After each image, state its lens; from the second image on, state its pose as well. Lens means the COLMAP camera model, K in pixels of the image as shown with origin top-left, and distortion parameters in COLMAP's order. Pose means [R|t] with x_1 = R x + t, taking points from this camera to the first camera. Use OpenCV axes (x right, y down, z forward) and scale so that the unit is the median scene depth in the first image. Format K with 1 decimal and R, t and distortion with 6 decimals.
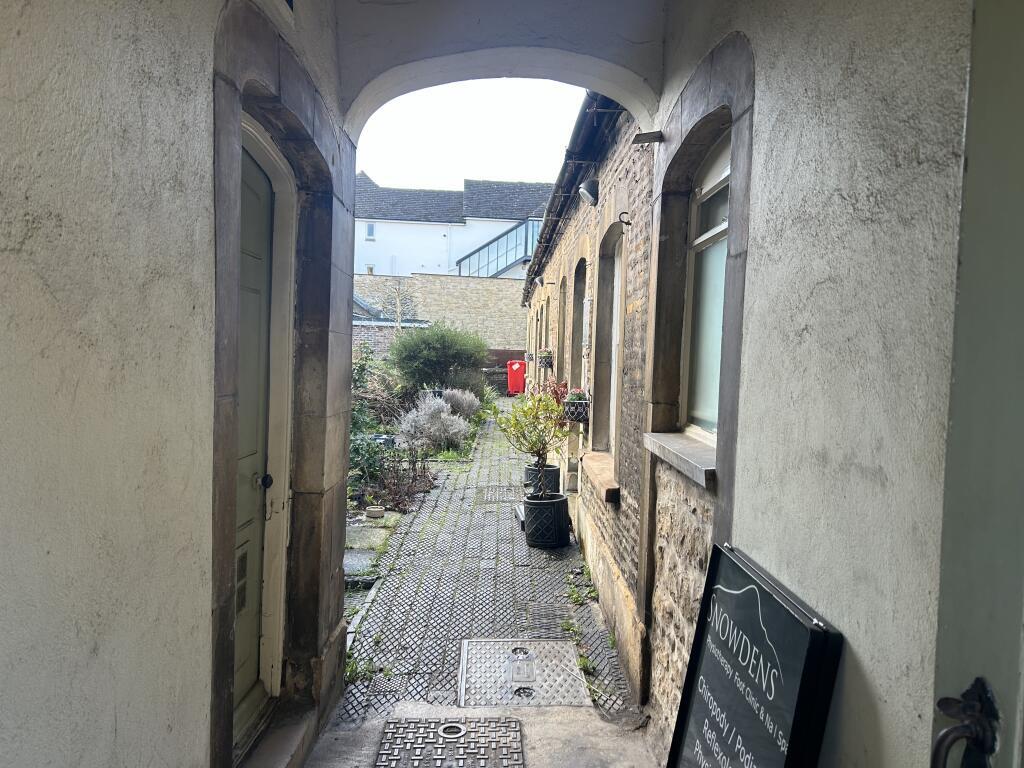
lens RADIAL K [[776.3, 0, 512.4], [0, 776.3, 384.0], [0, 0, 1]] dist [0.000131, 0.000002]
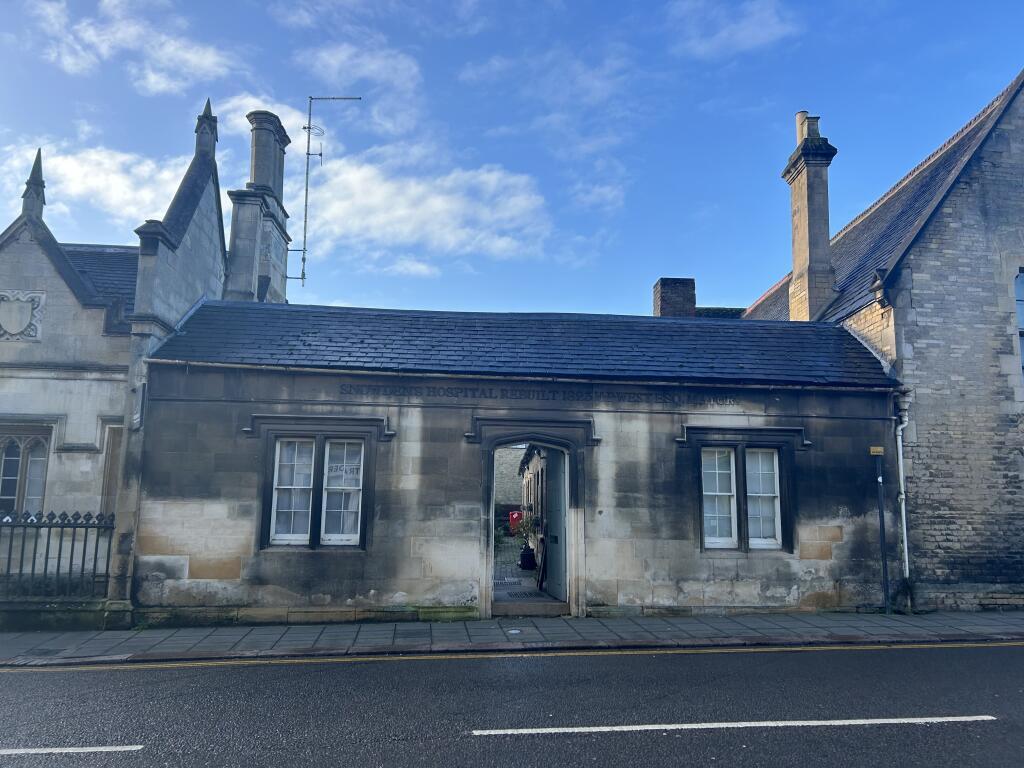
lens RADIAL K [[776.3, 0, 512.3], [0, 776.3, 384.2], [0, 0, 1]] dist [0.000131, 0.000002]
pose [[0.999711, -0.022725, 0.007877, -0.007280], [0.023827, 0.980367, -0.195734, 0.022514], [-0.003275, 0.195865, 0.980625, -0.499290]]
